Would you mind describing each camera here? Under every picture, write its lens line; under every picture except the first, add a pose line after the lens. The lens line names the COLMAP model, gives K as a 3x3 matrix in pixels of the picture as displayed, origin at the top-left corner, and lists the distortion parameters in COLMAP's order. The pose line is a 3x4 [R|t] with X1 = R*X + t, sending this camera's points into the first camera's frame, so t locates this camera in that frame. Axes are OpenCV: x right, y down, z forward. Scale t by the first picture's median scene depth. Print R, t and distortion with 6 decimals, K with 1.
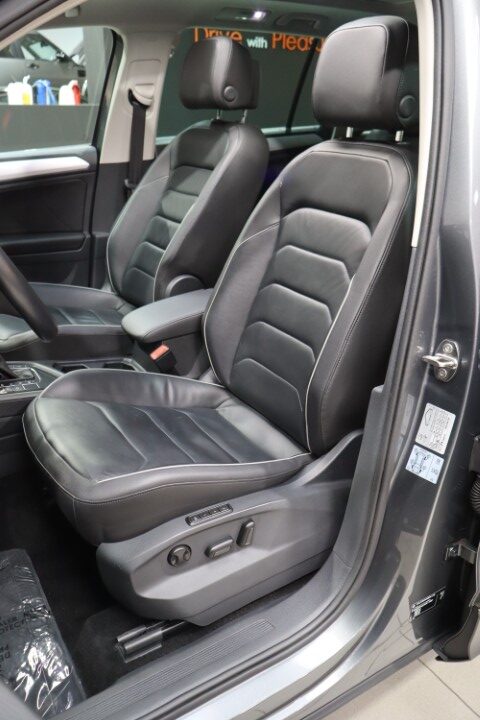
lens RADIAL K [[609.8, 0, 240.0], [0, 609.8, 360.0], [0, 0, 1]] dist [0.003745, 0.000837]
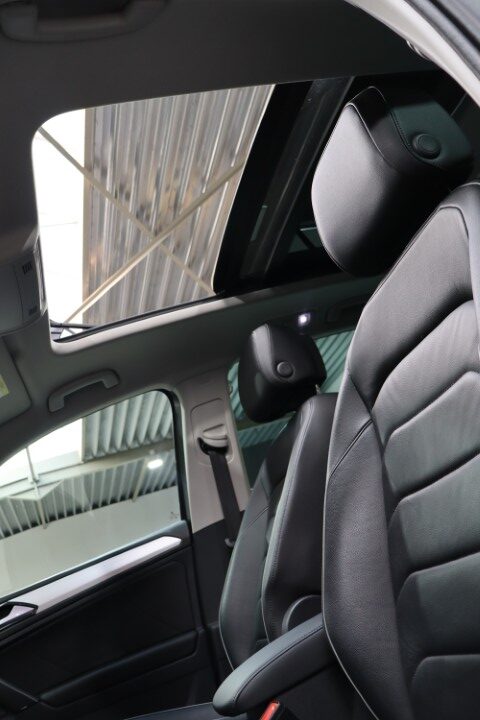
lens RADIAL K [[609.8, 0, 240.0], [0, 609.8, 360.0], [0, 0, 1]] dist [0.003745, 0.000837]
pose [[0.885810, -0.443681, -0.135969, 0.042348], [0.234164, 0.680336, -0.694485, 0.106373], [0.400635, 0.583343, 0.706543, 0.327369]]
